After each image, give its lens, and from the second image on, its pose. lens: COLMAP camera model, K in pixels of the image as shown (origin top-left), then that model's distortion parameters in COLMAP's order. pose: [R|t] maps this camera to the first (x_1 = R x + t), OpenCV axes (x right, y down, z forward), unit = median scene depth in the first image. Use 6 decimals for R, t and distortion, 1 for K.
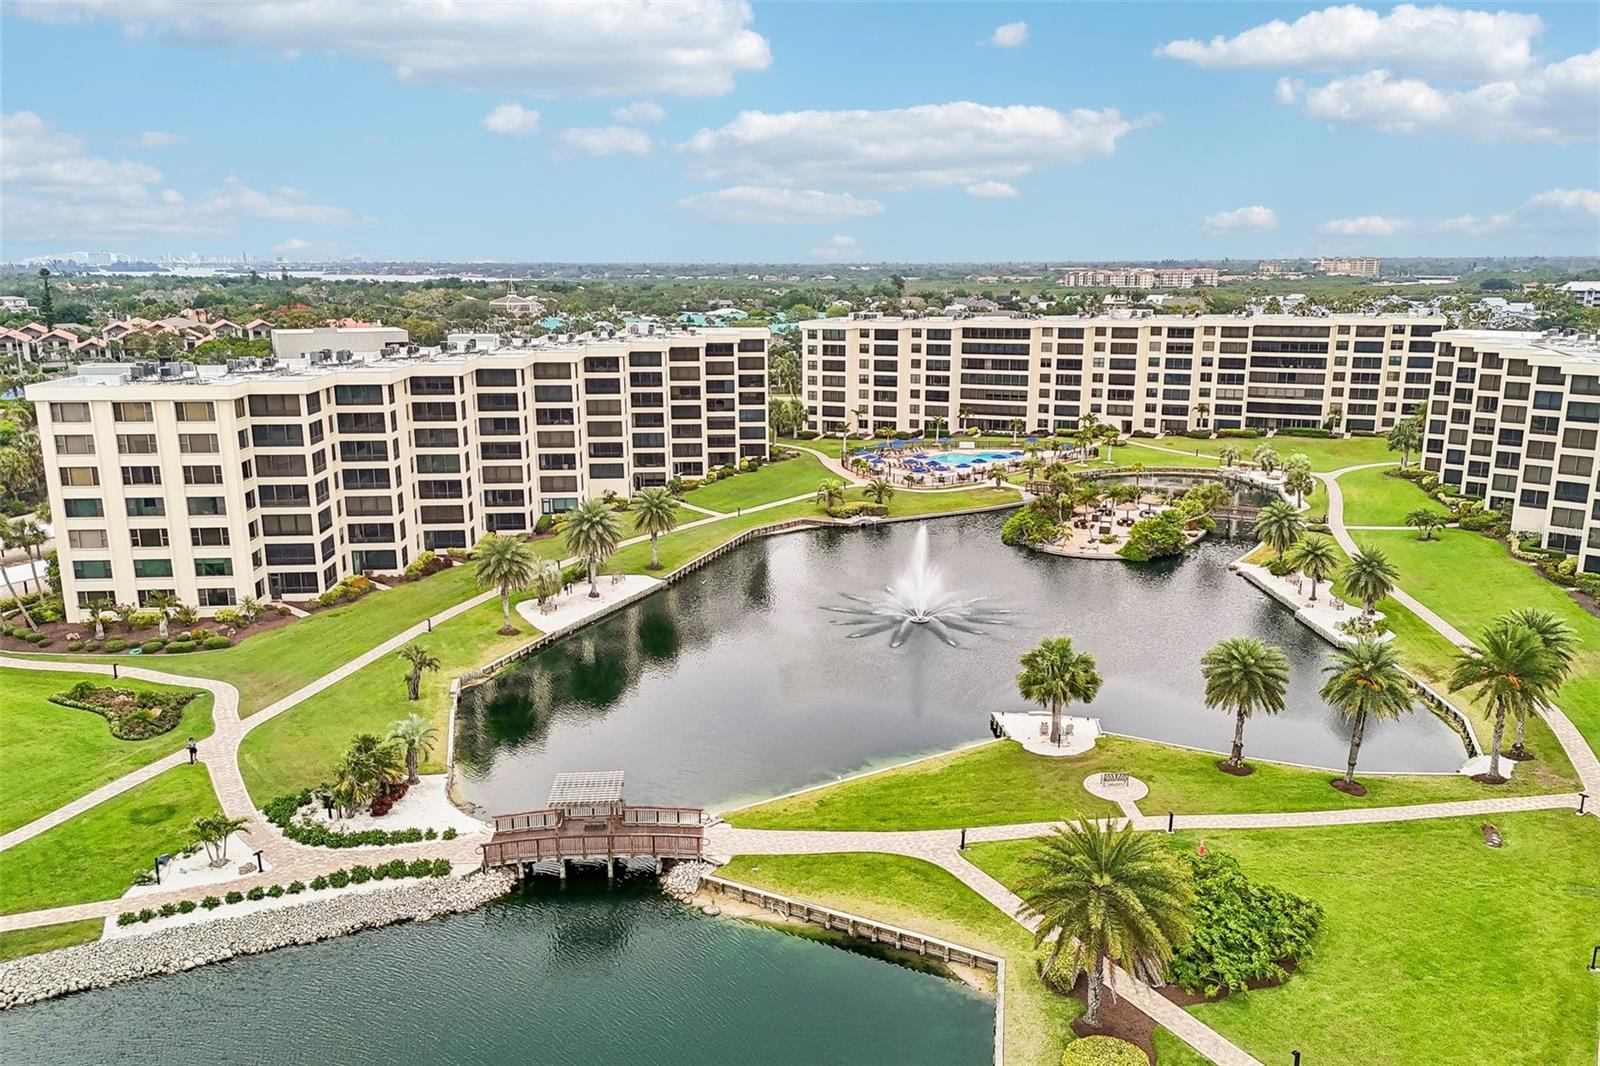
lens RADIAL K [[1169.6, 0, 794.7], [0, 1169.6, 541.7], [0, 0, 1]] dist [0.087582, -0.088651]
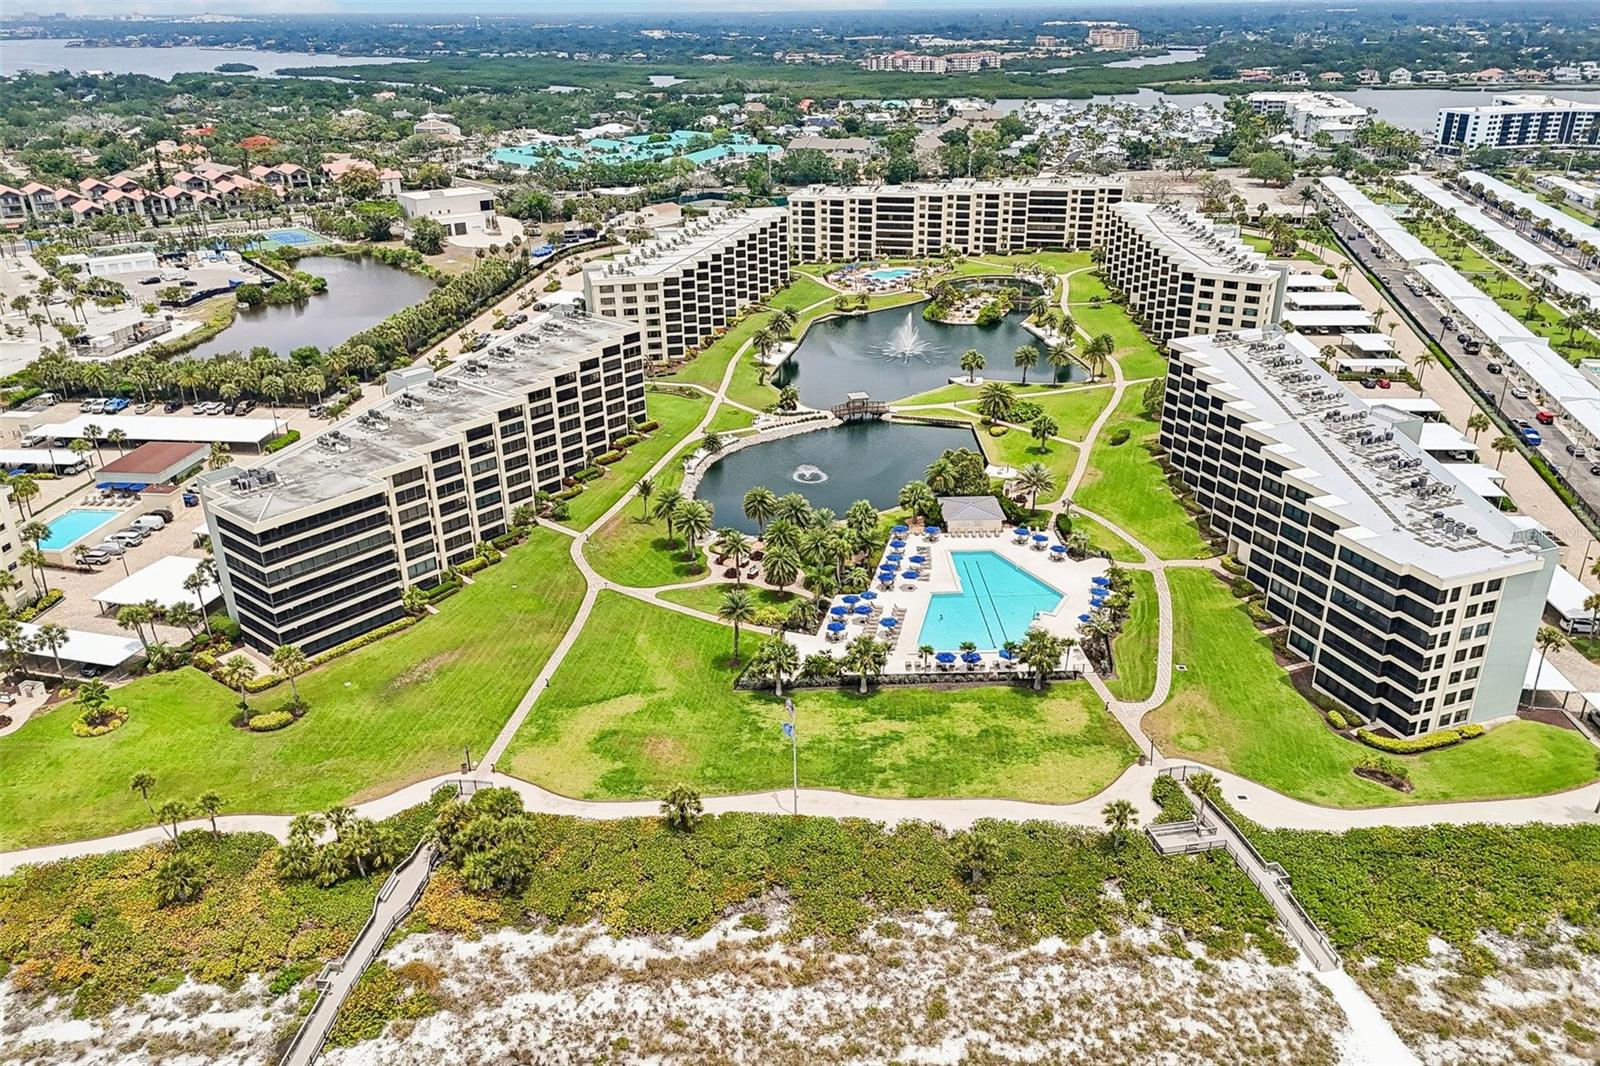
lens RADIAL K [[1169.6, 0, 794.2], [0, 1169.6, 544.8], [0, 0, 1]] dist [0.087582, -0.088651]
pose [[0.983739, -0.081861, 0.159864, -0.319749], [0.049765, 0.979475, 0.195326, -0.019728], [-0.172572, -0.184195, 0.967621, -0.837574]]
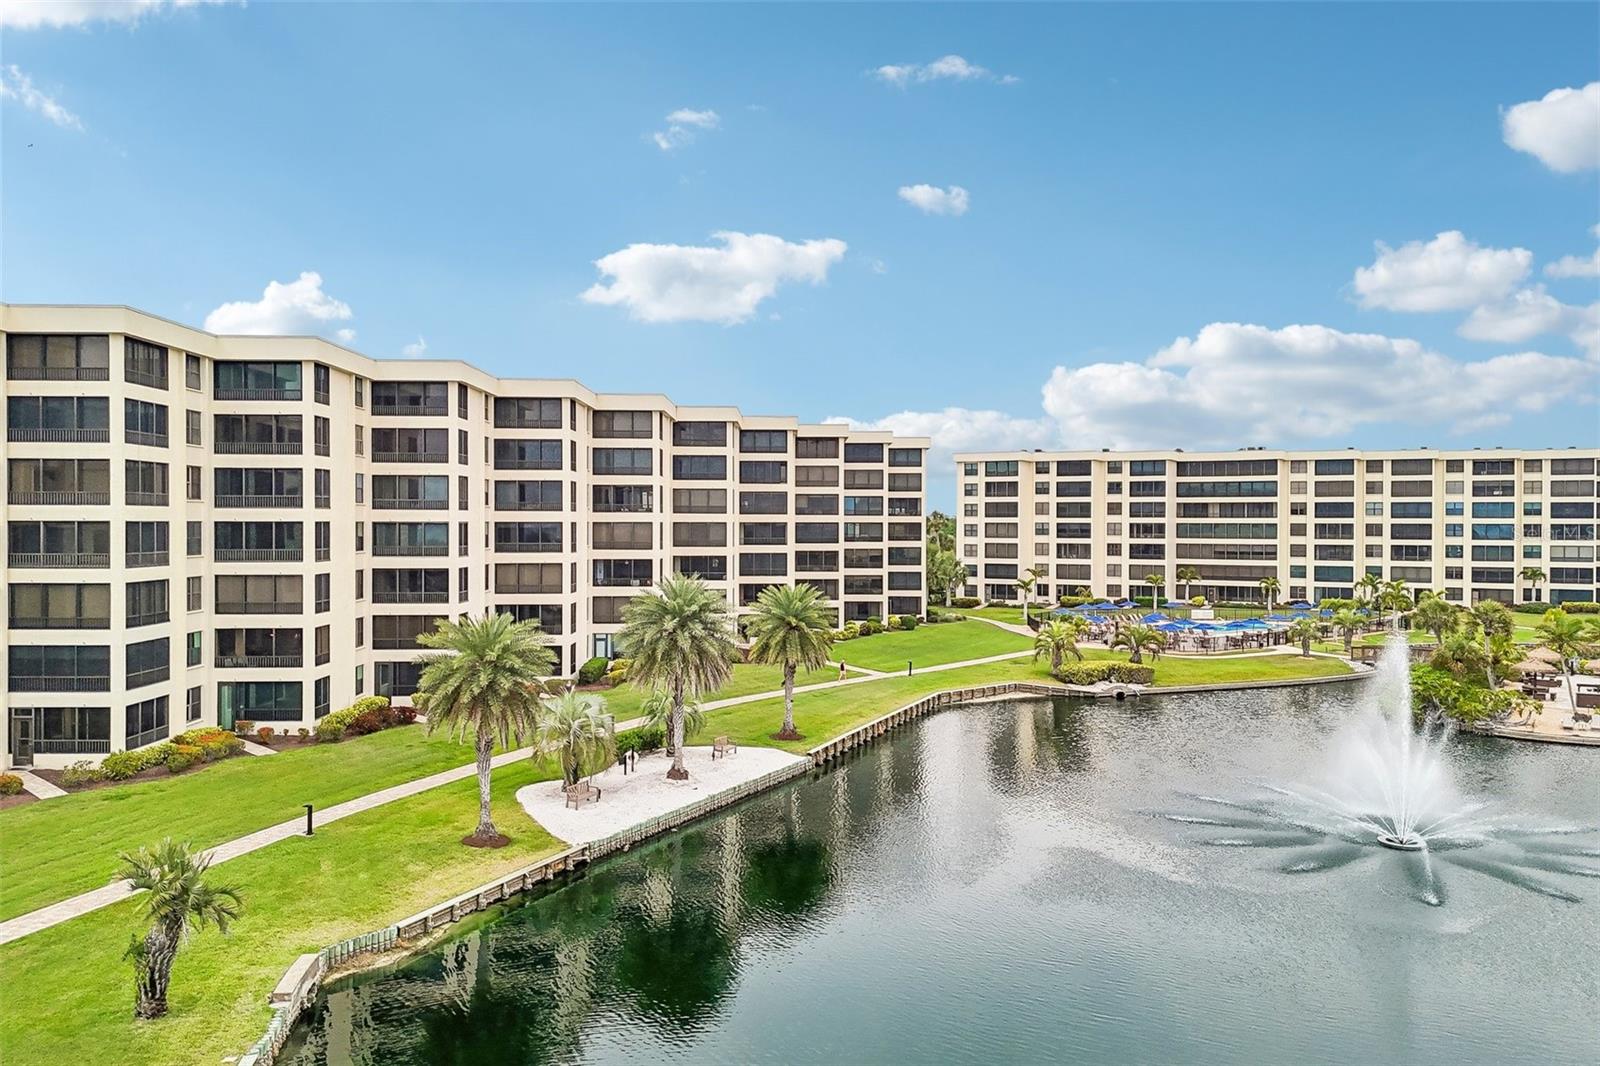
lens RADIAL K [[1169.6, 0, 795.4], [0, 1169.6, 537.1], [0, 0, 1]] dist [0.087582, -0.088651]
pose [[0.998117, 0.007173, -0.060911, -0.051843], [-0.020293, 0.975821, -0.217627, 0.030645], [0.057877, 0.218454, 0.974129, 0.280804]]
